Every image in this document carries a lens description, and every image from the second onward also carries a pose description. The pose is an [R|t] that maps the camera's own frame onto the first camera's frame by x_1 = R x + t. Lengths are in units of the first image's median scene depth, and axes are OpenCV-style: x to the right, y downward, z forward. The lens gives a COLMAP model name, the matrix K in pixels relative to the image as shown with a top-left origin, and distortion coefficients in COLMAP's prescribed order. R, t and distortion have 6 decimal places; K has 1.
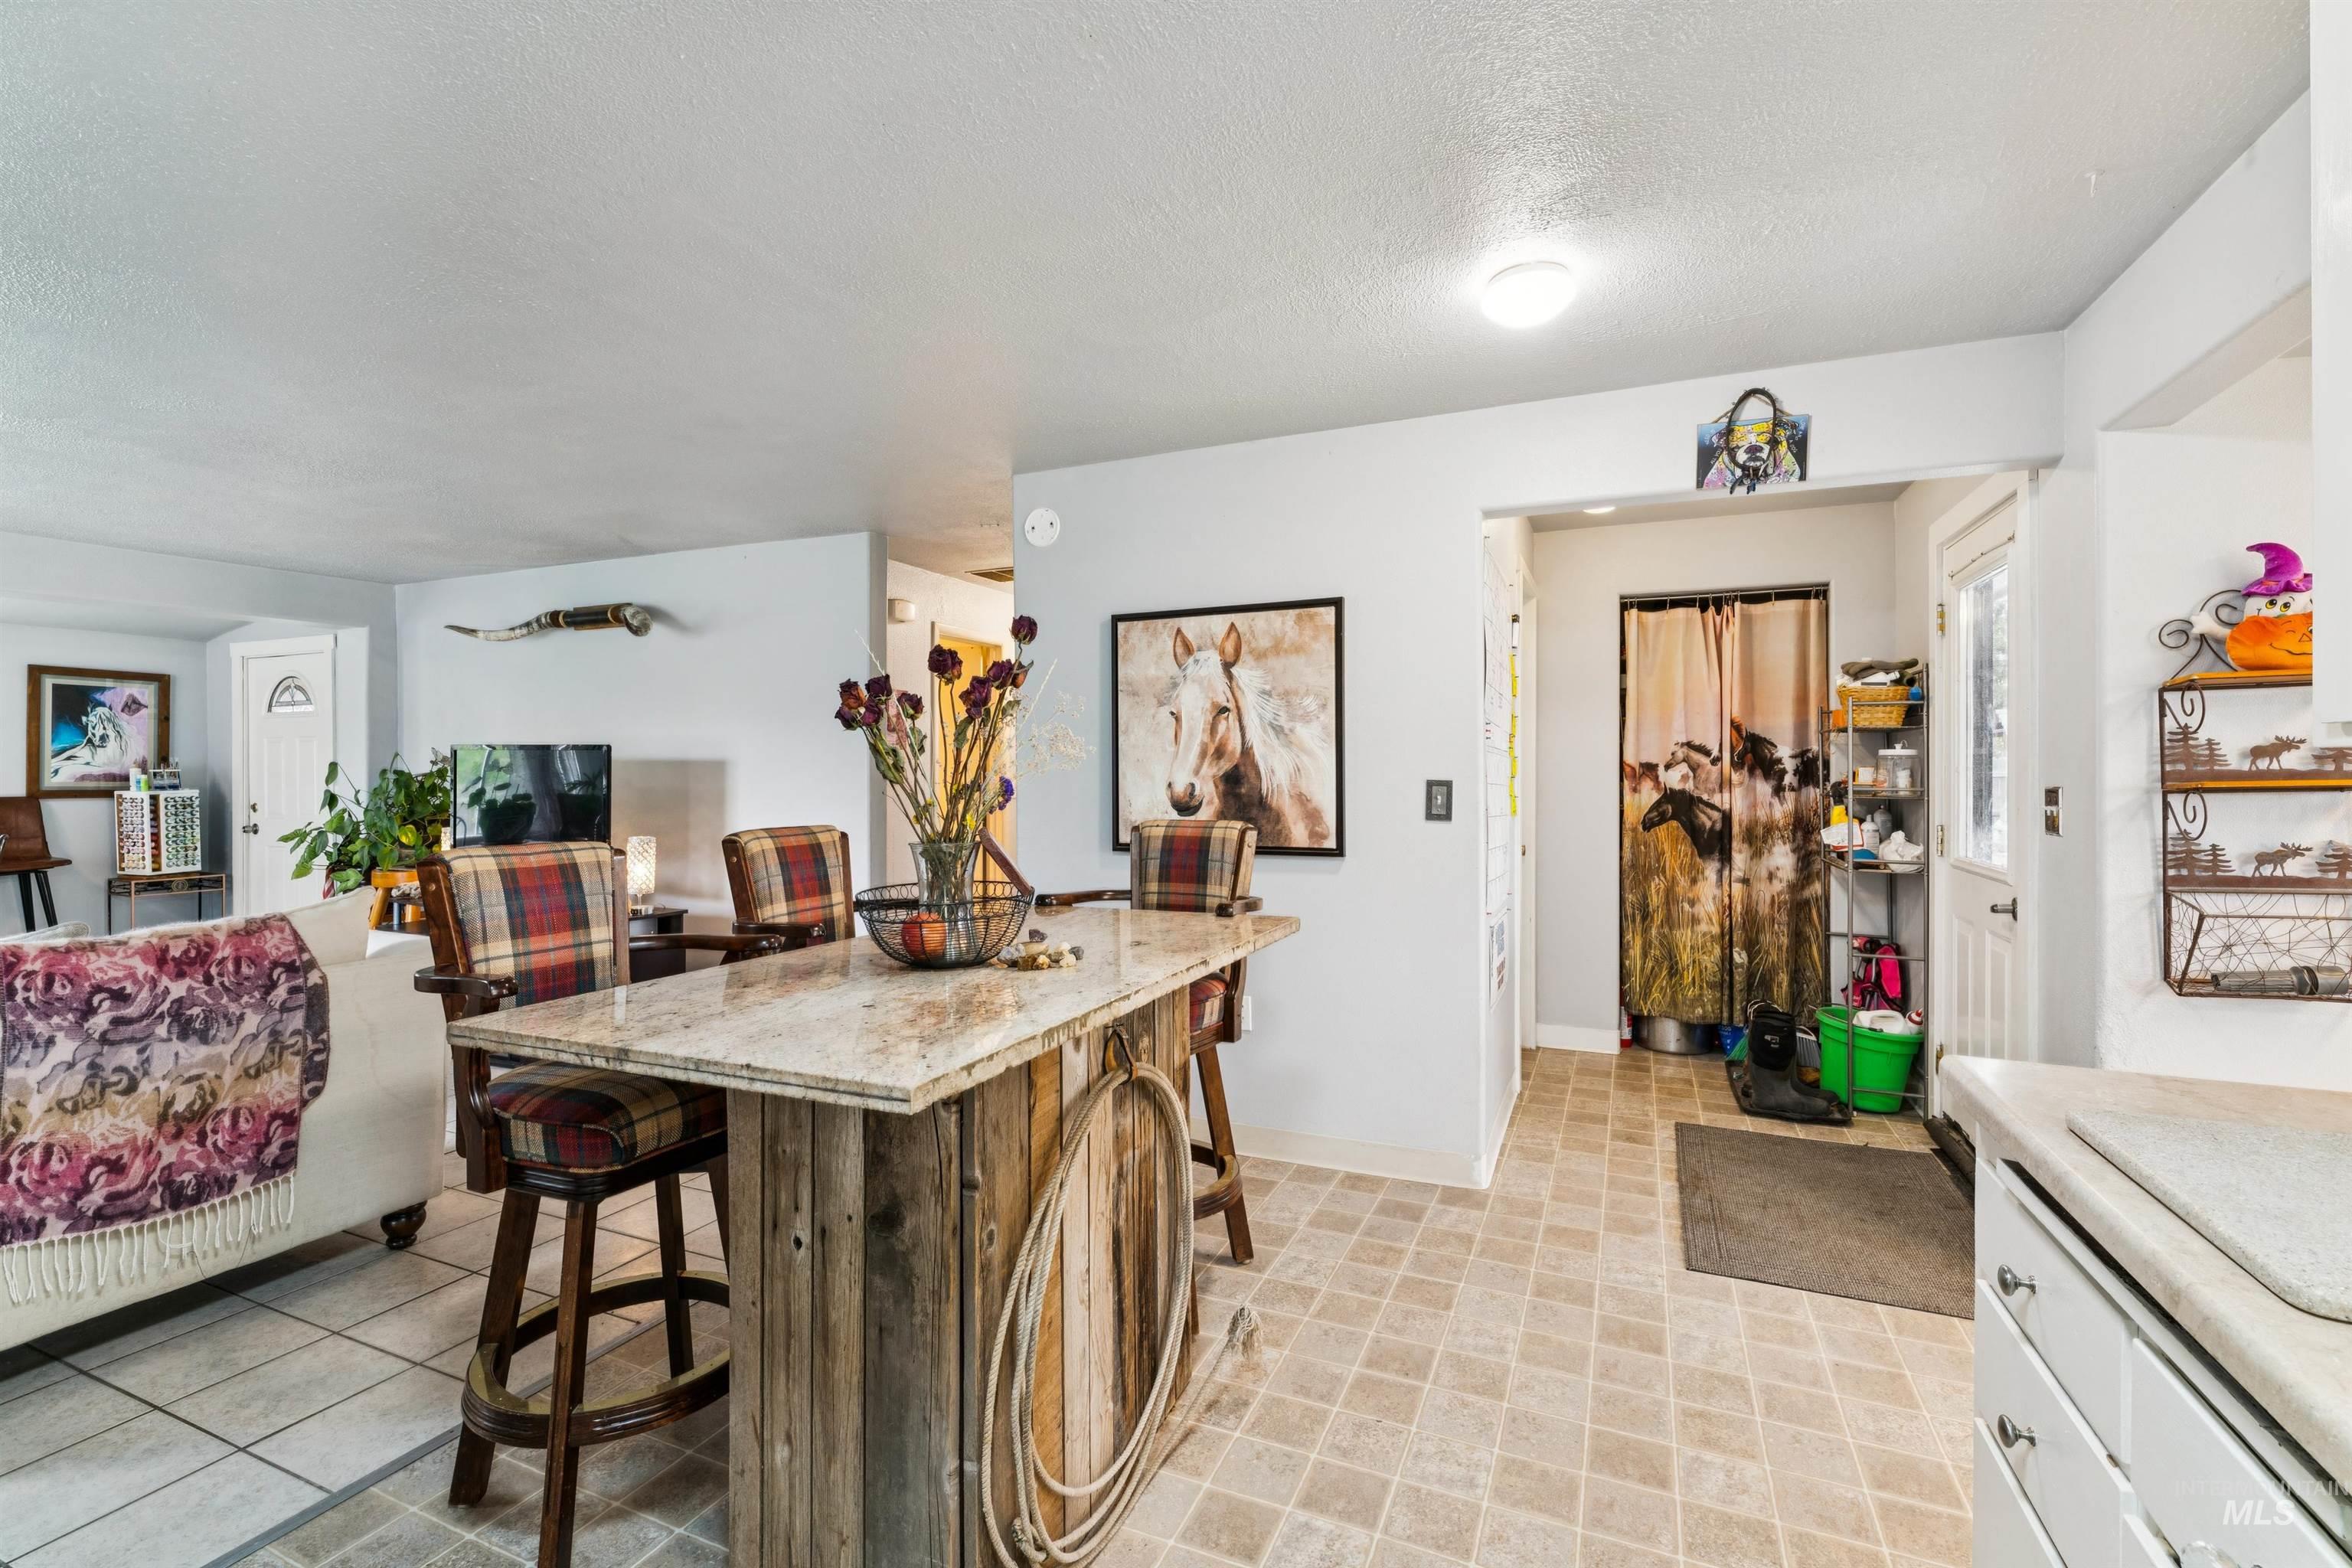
lens RADIAL K [[1013.4, 0, 1180.8], [0, 1013.4, 780.0], [0, 0, 1]] dist [-0.002721, 0.000450]
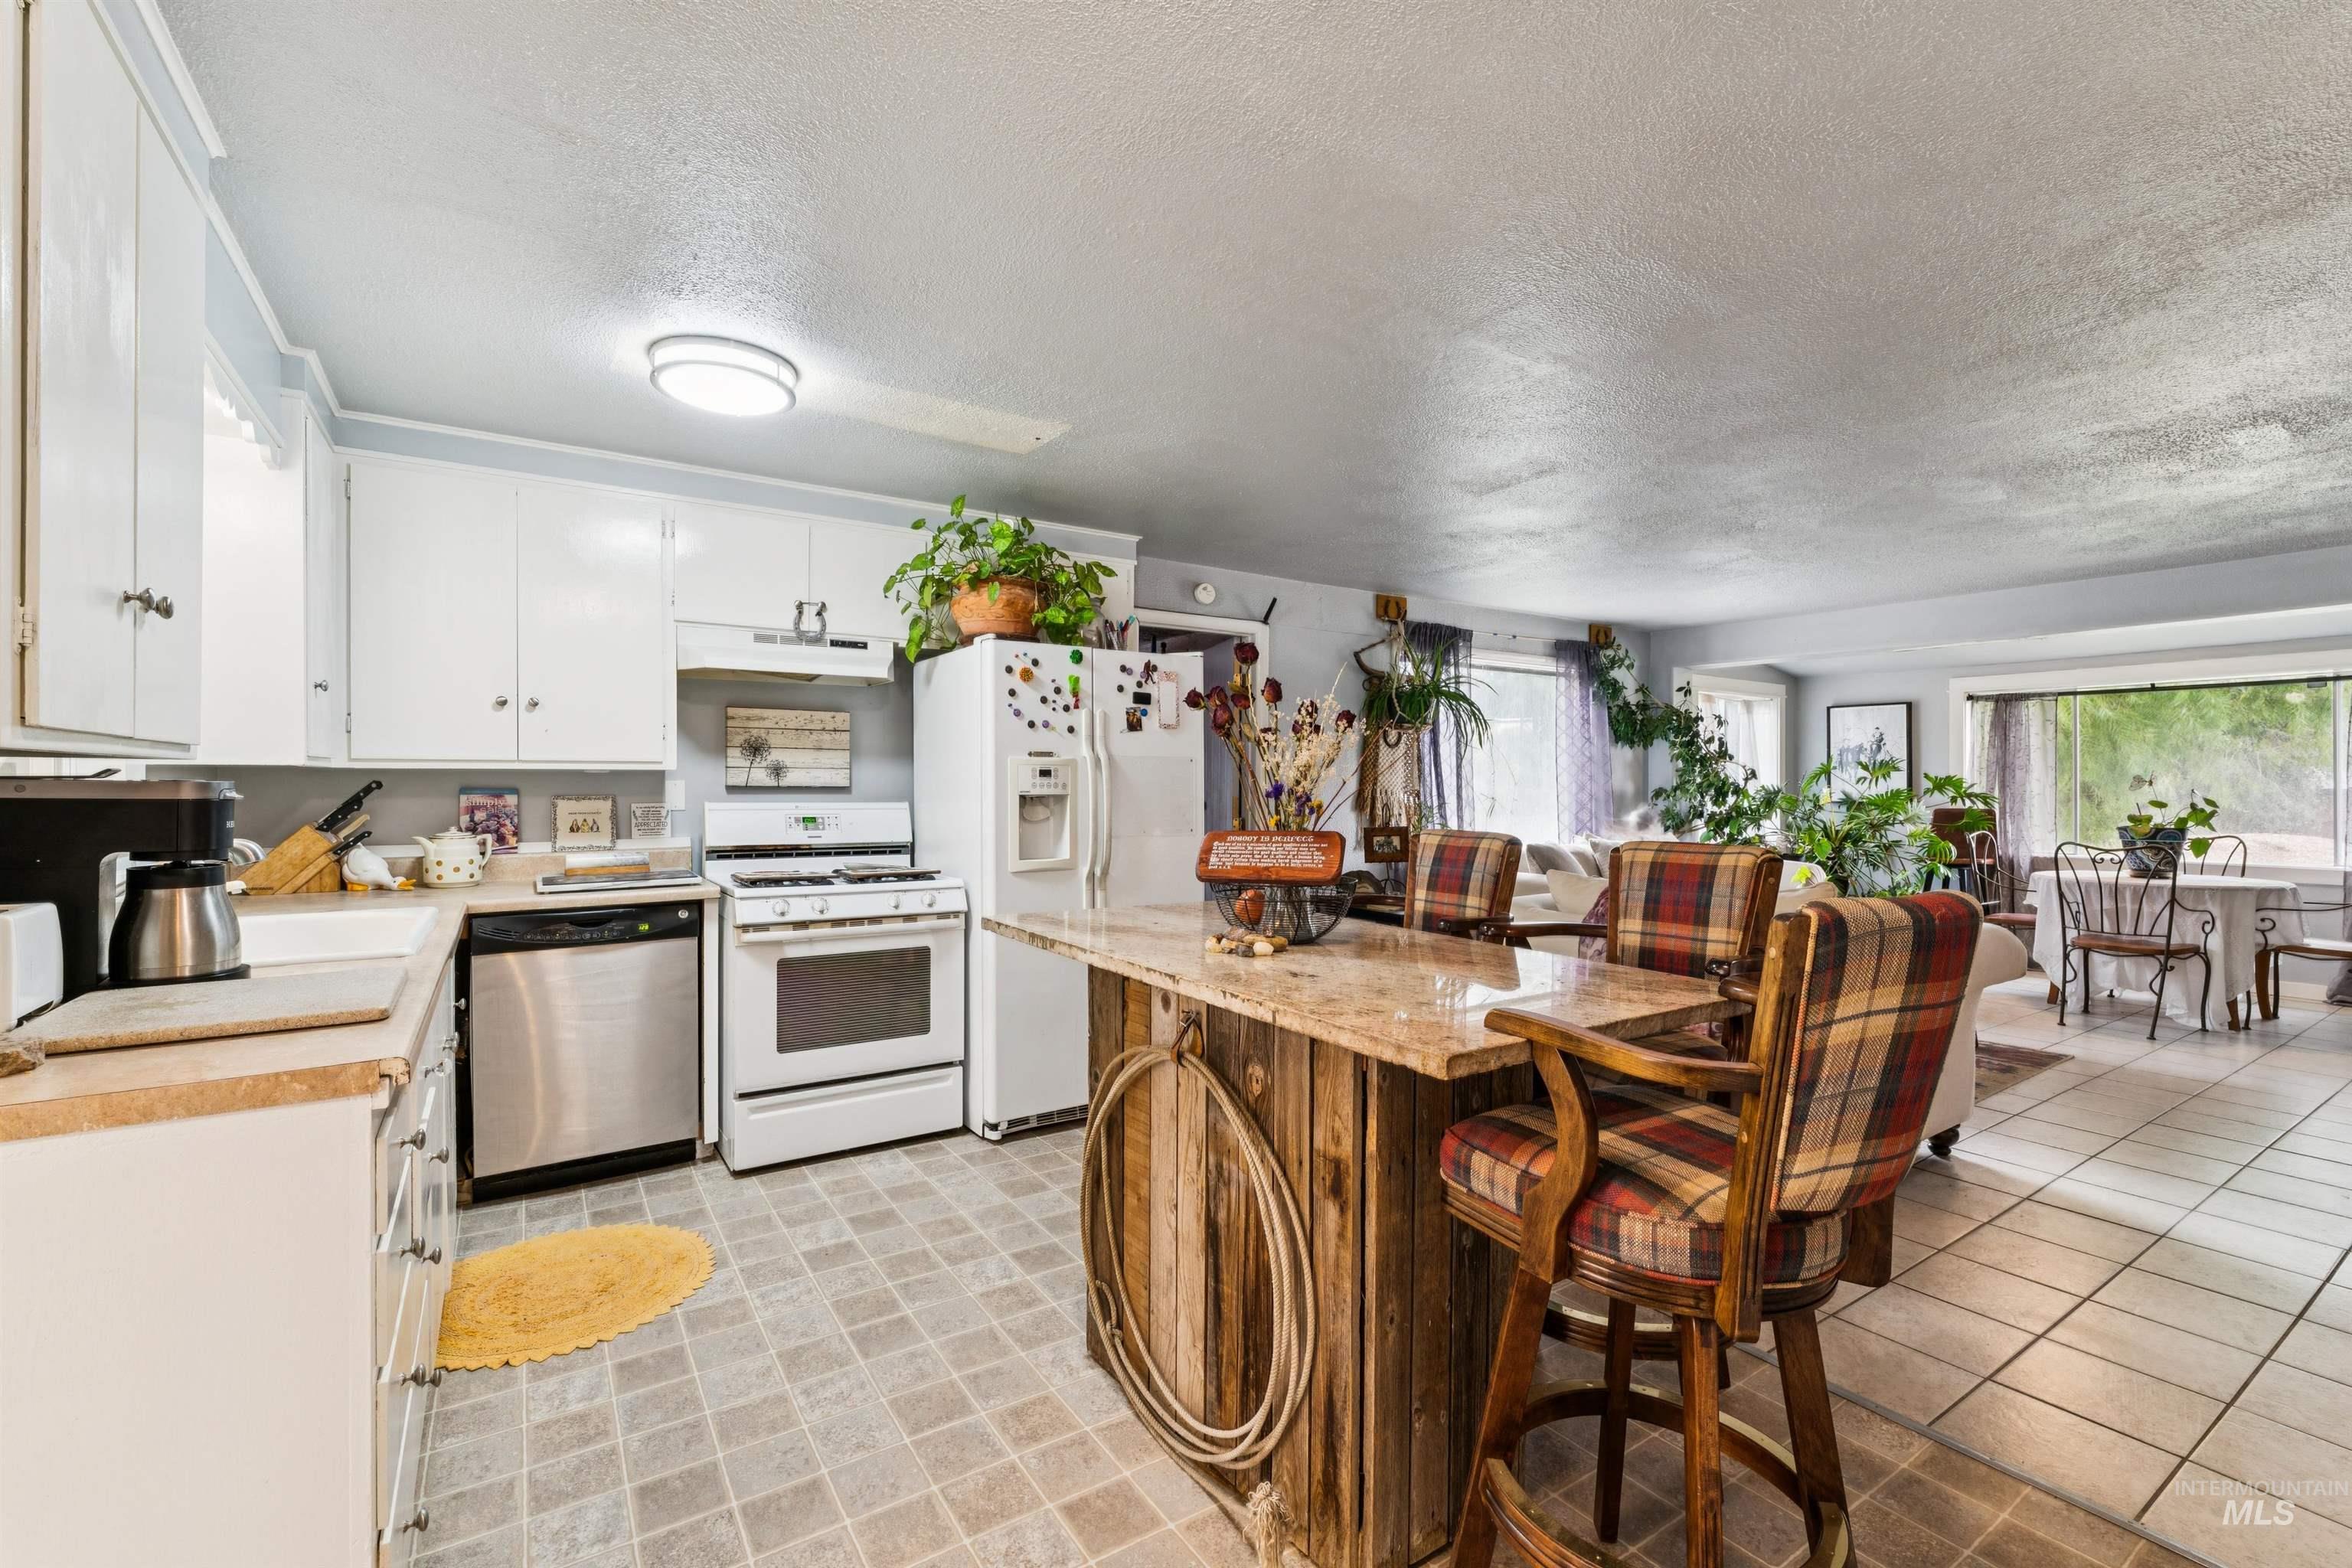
lens RADIAL K [[1013.4, 0, 1182.4], [0, 1013.4, 790.2], [0, 0, 1]] dist [-0.002721, 0.000450]
pose [[-0.540531, 0.006463, -0.841299, 0.582722], [-0.009877, 0.999853, 0.014026, -0.007431], [0.841266, 0.015891, -0.540388, 1.141187]]
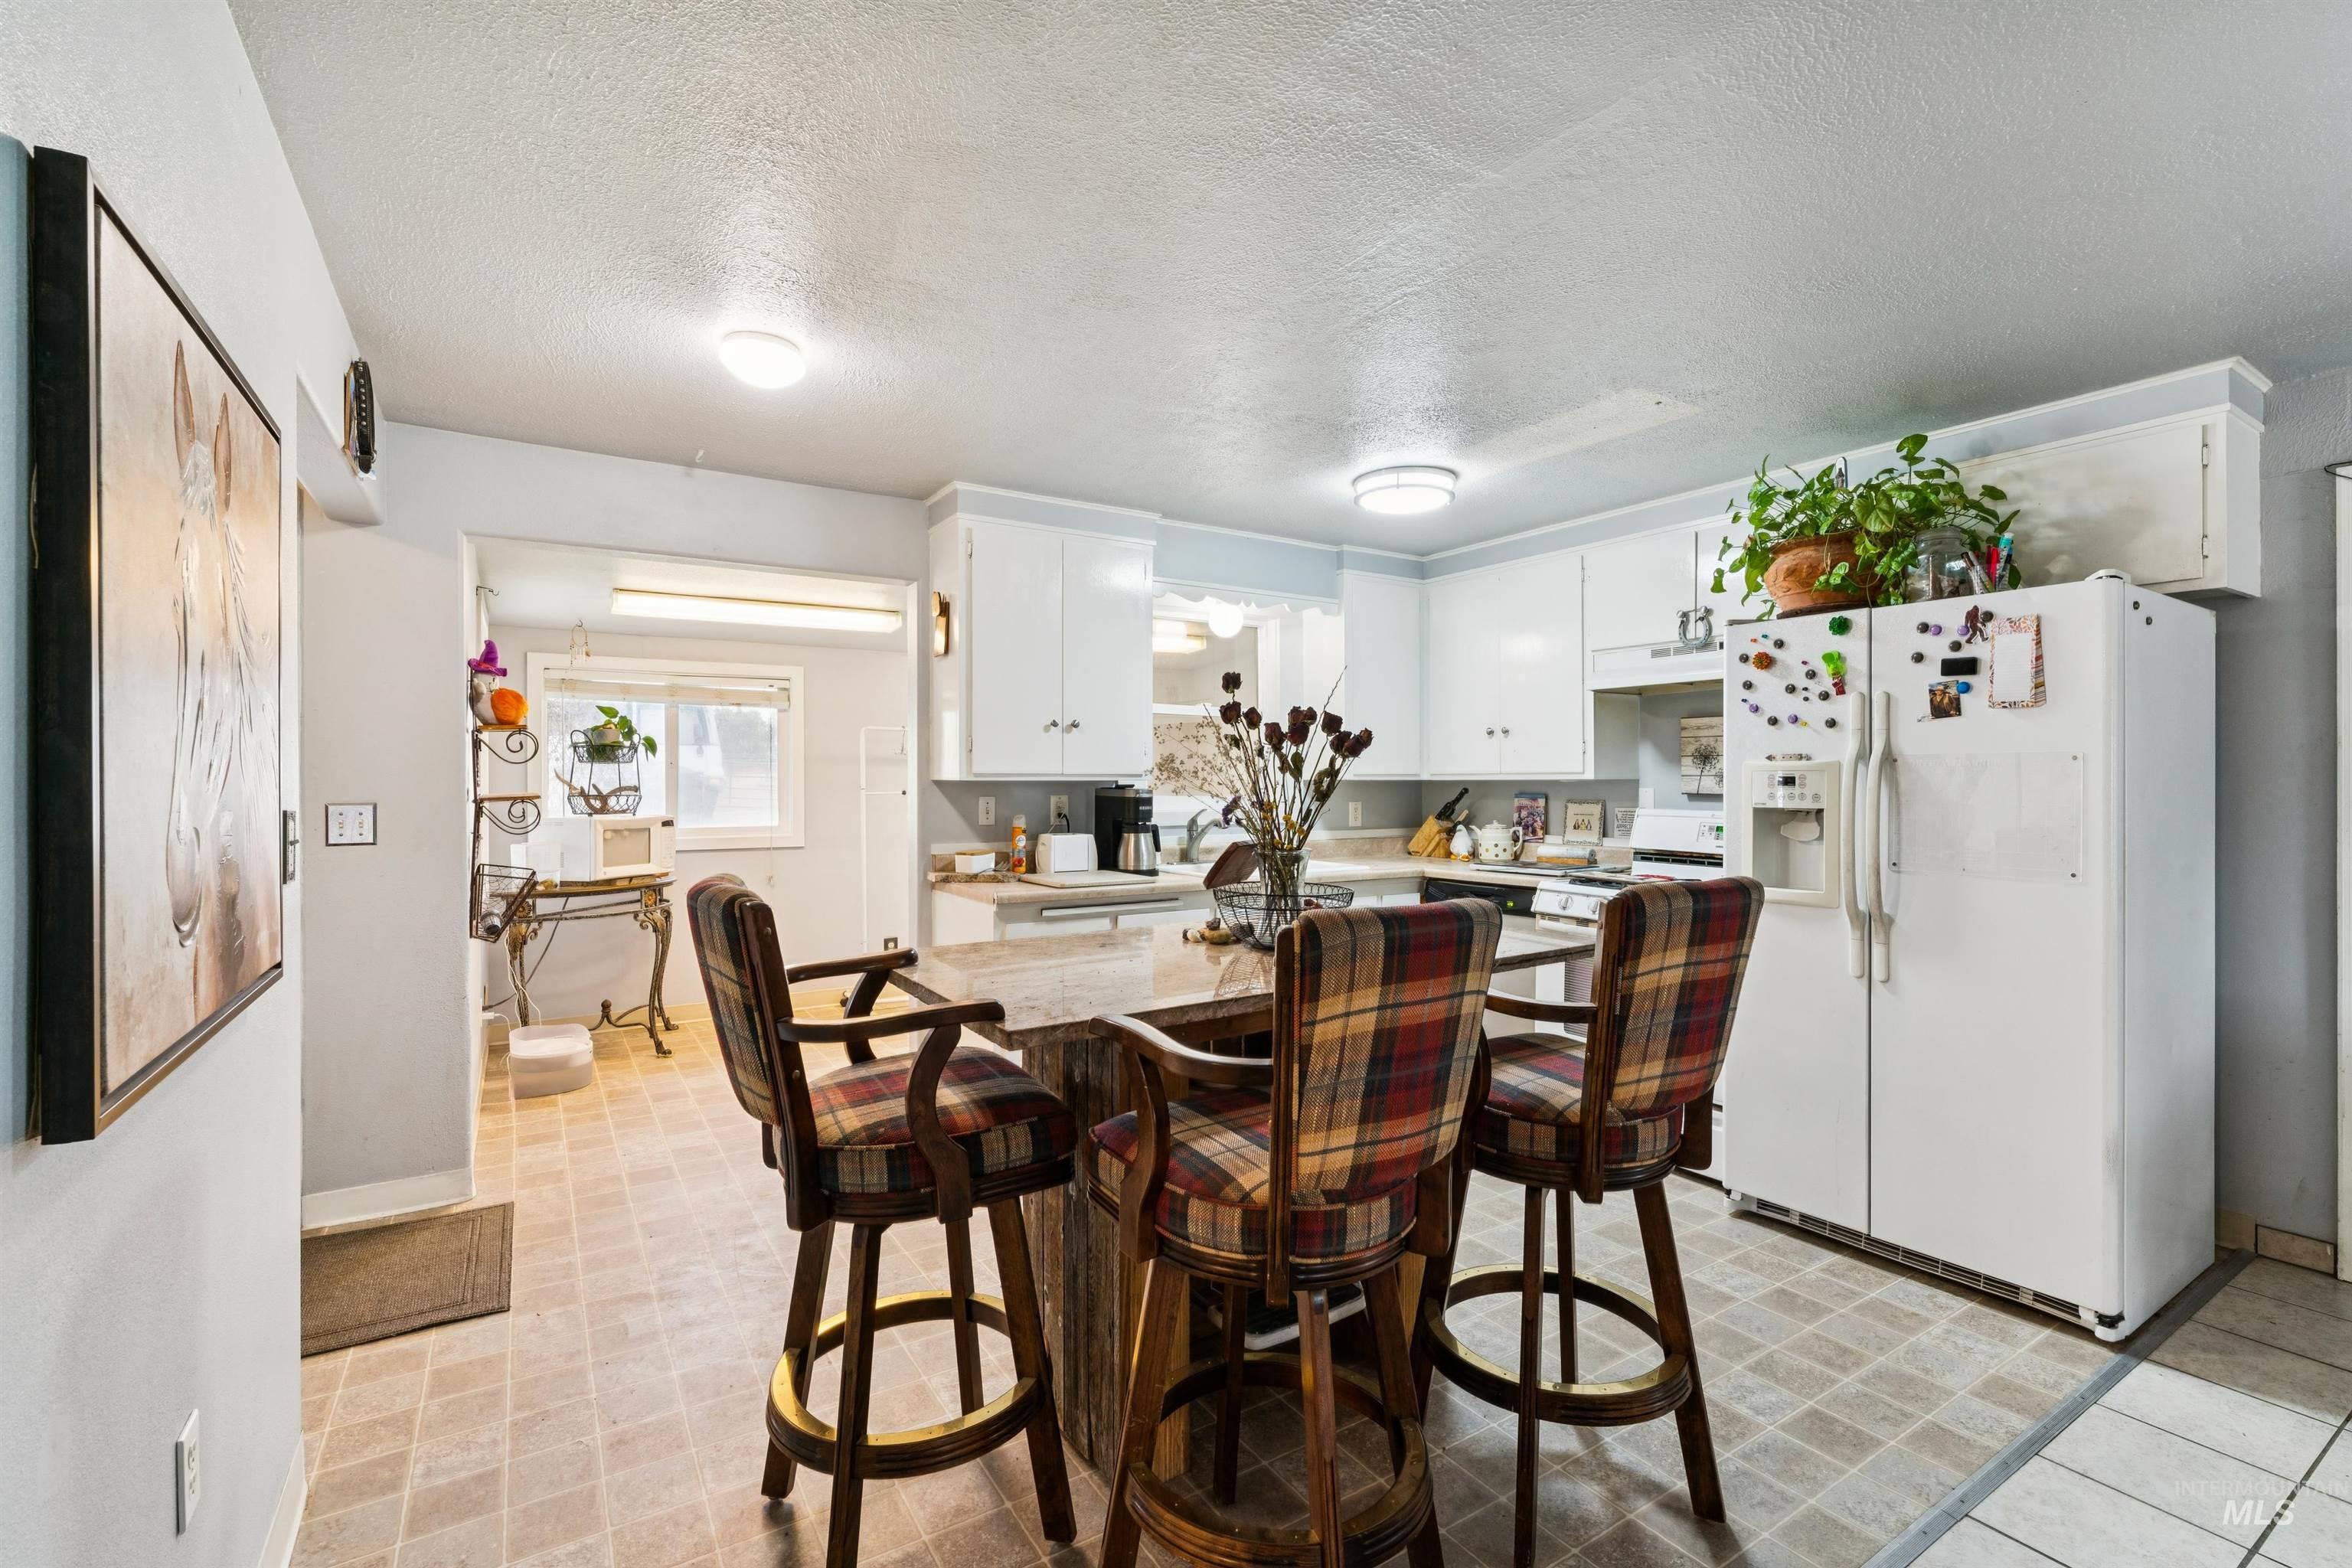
lens RADIAL K [[1041.3, 0, 1175.3], [0, 1041.3, 787.1], [0, 0, 1]] dist [-0.004990, -0.001841]
pose [[-0.828285, -0.002286, 0.560302, -0.635862], [0.005871, 0.999901, 0.012759, -0.022101], [-0.560276, 0.013858, -0.828190, 1.569991]]
